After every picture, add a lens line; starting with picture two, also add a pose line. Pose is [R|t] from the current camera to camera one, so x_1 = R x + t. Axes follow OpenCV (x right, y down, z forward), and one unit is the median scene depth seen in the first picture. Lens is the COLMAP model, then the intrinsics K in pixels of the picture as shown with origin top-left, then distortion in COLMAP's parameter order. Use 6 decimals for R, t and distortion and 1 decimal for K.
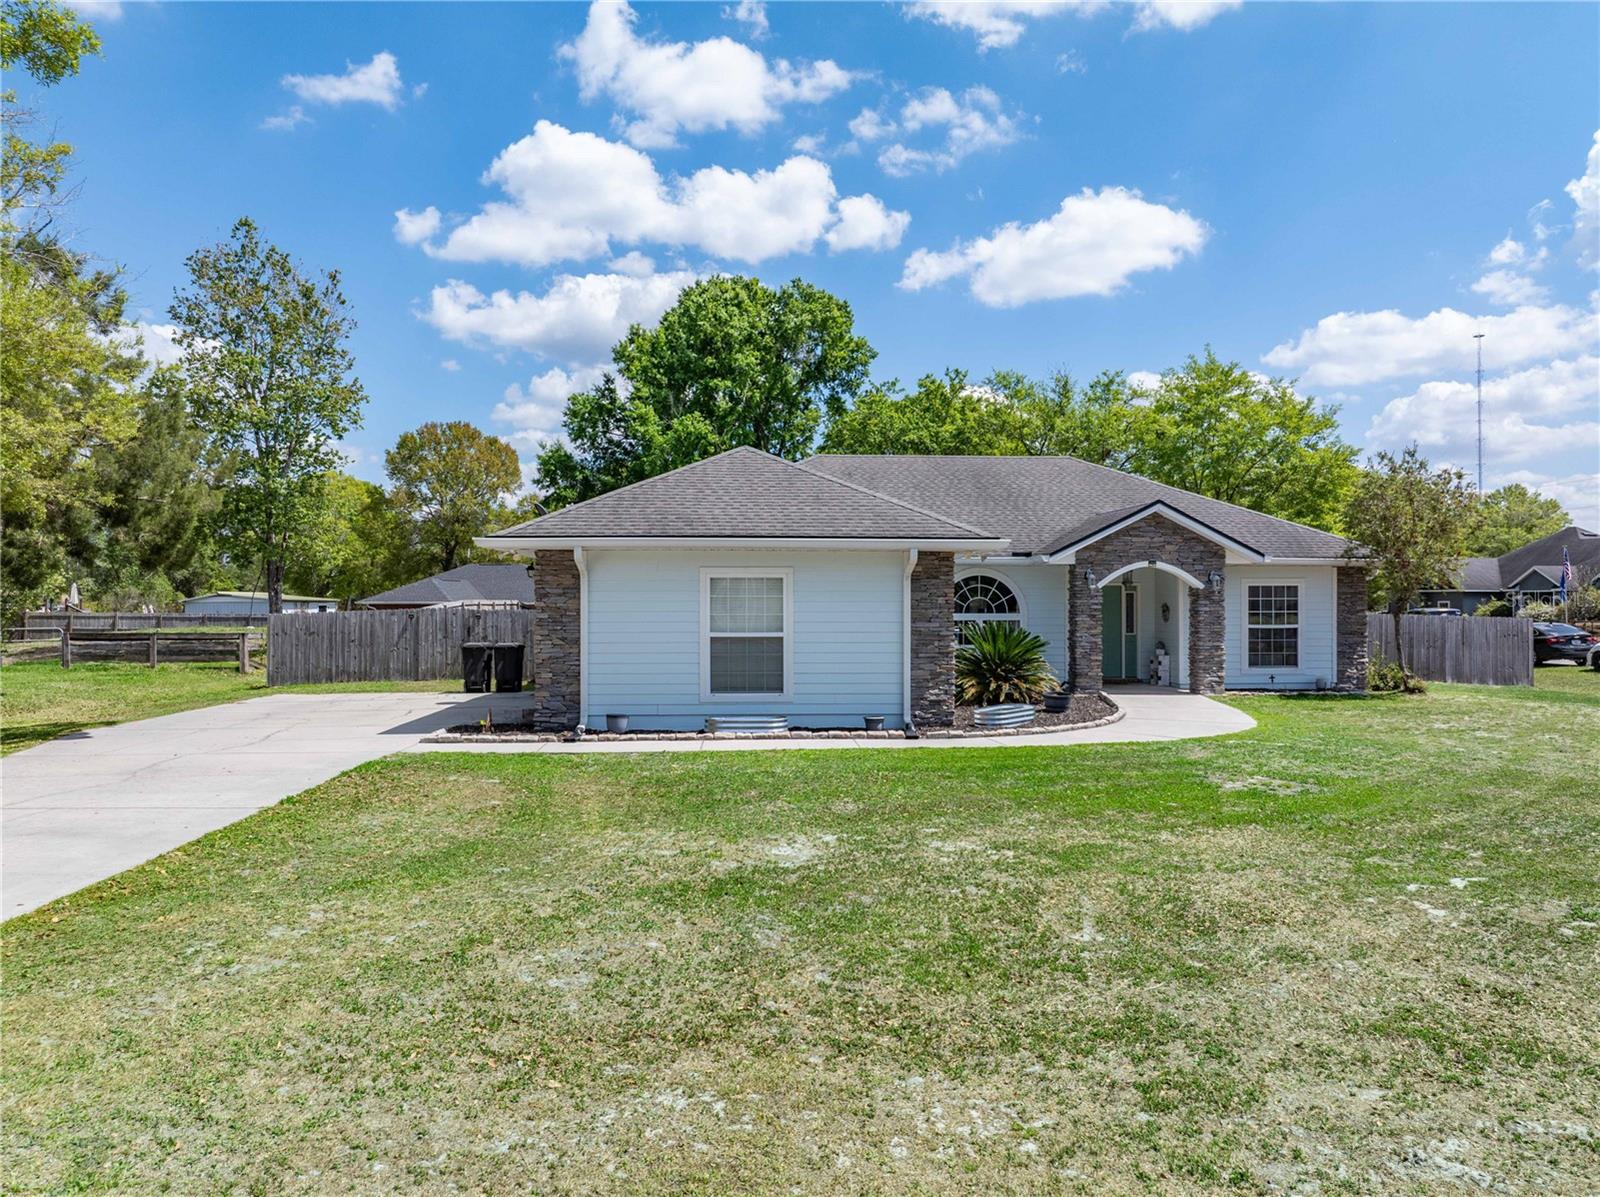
lens RADIAL K [[1111.8, 0, 788.8], [0, 1111.8, 597.9], [0, 0, 1]] dist [-0.054125, 0.033016]
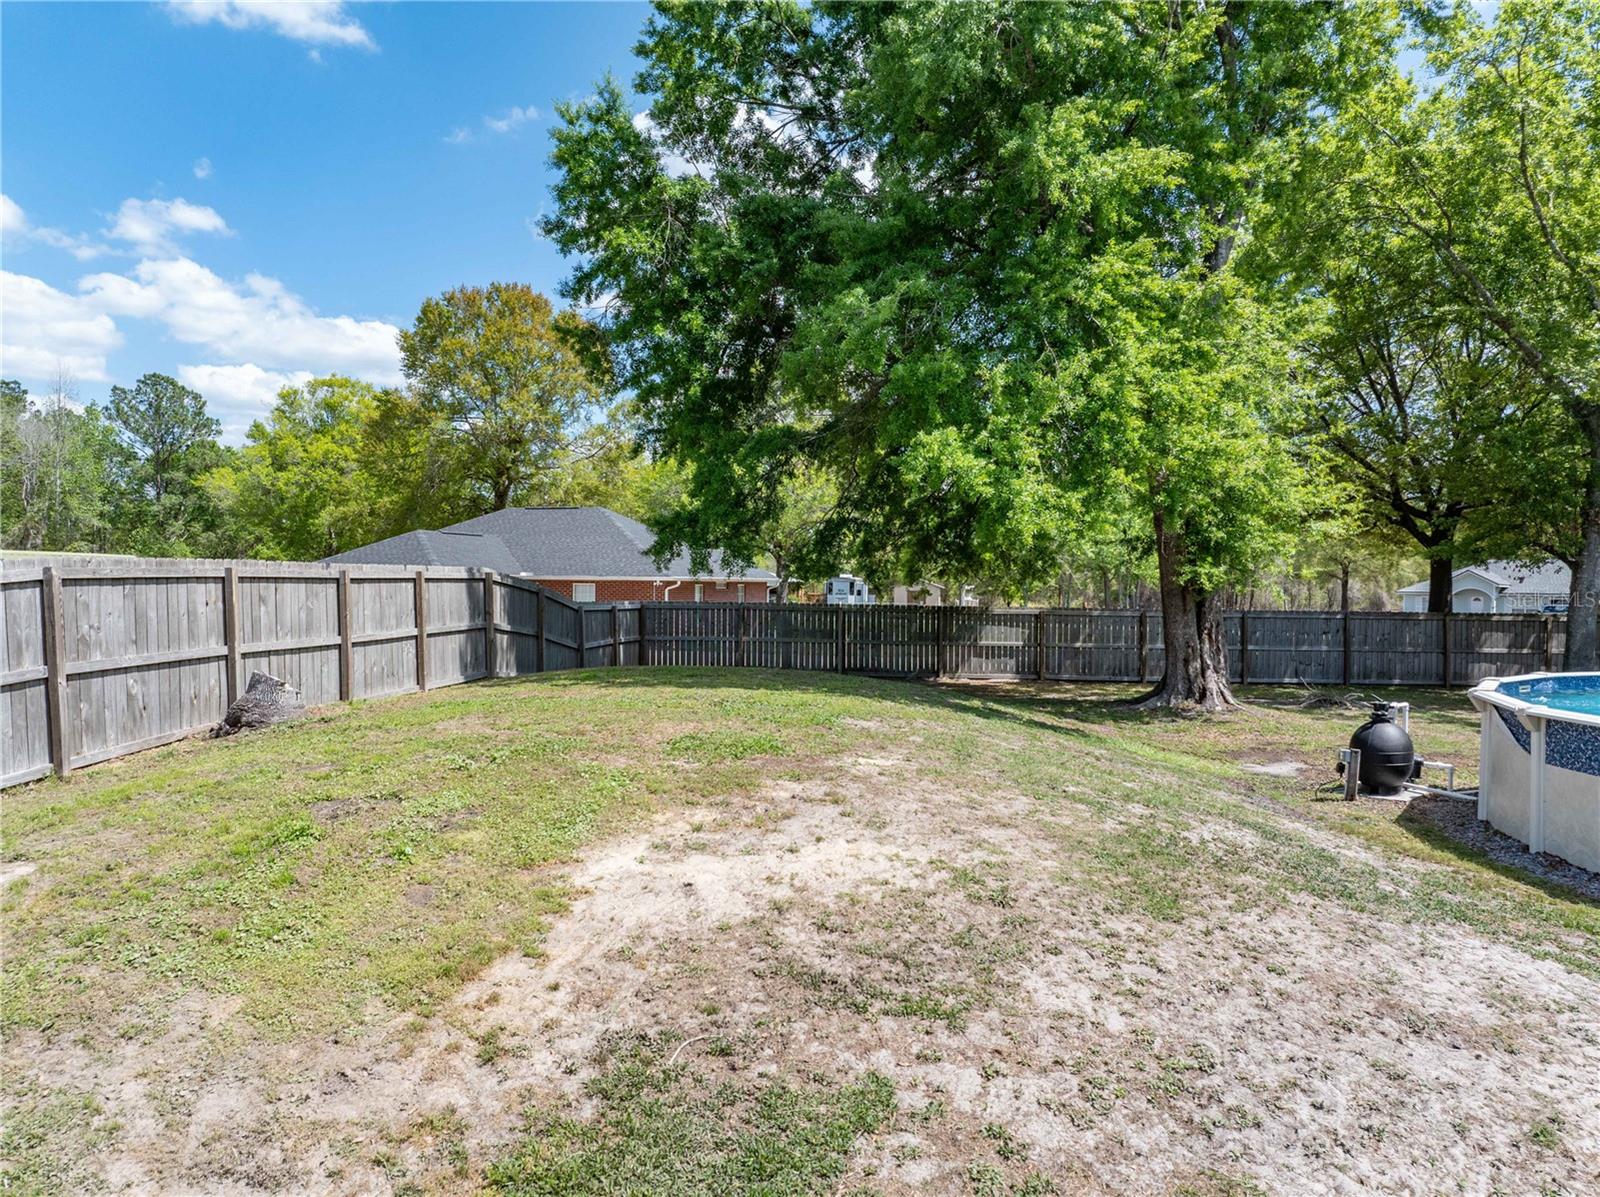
lens RADIAL K [[1111.8, 0, 829.2], [0, 1111.8, 595.3], [0, 0, 1]] dist [-0.054125, 0.033016]
pose [[0.995191, 0.007963, -0.097625, -0.261892], [-0.005991, 0.999772, 0.020472, 0.000801], [0.097766, -0.019789, 0.995013, 1.602938]]
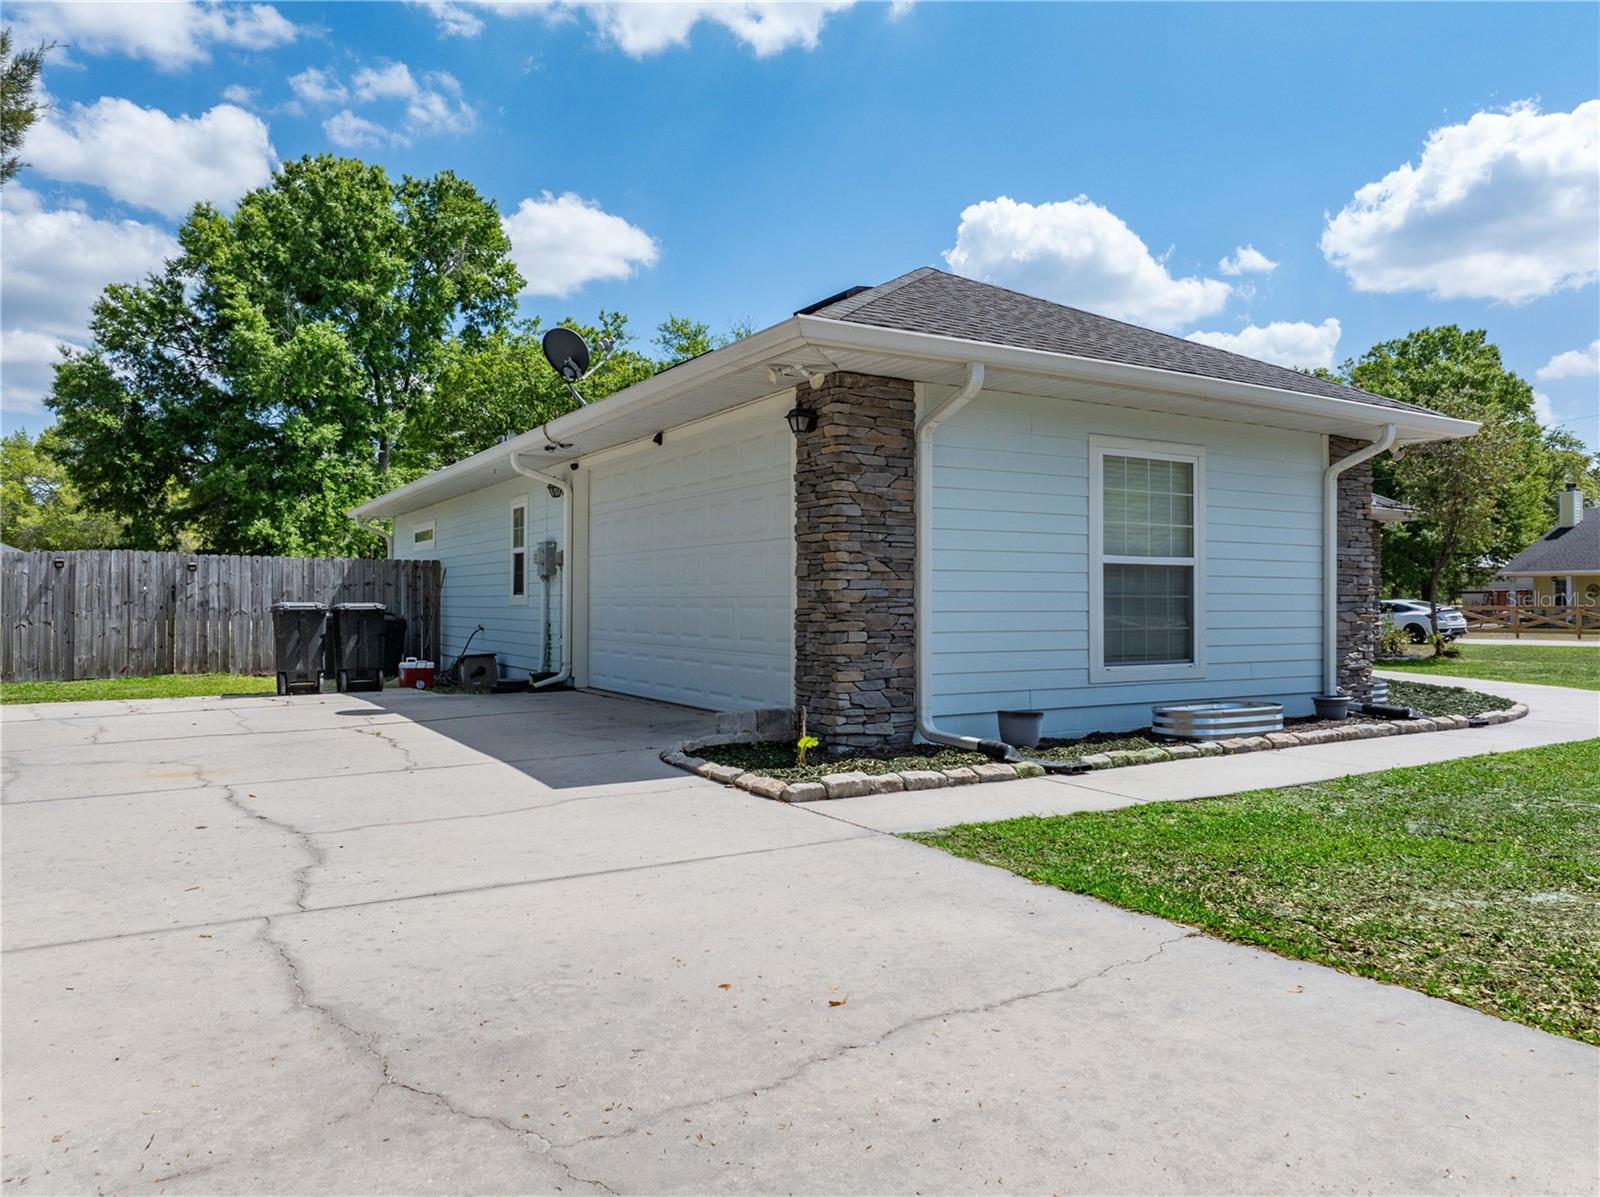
lens RADIAL K [[1111.8, 0, 785.5], [0, 1111.8, 592.8], [0, 0, 1]] dist [-0.054125, 0.033016]
pose [[0.886578, 0.007477, 0.462519, -0.324232], [-0.006286, 0.999972, -0.004116, 0.037049], [-0.462537, 0.000742, 0.886600, 0.412732]]
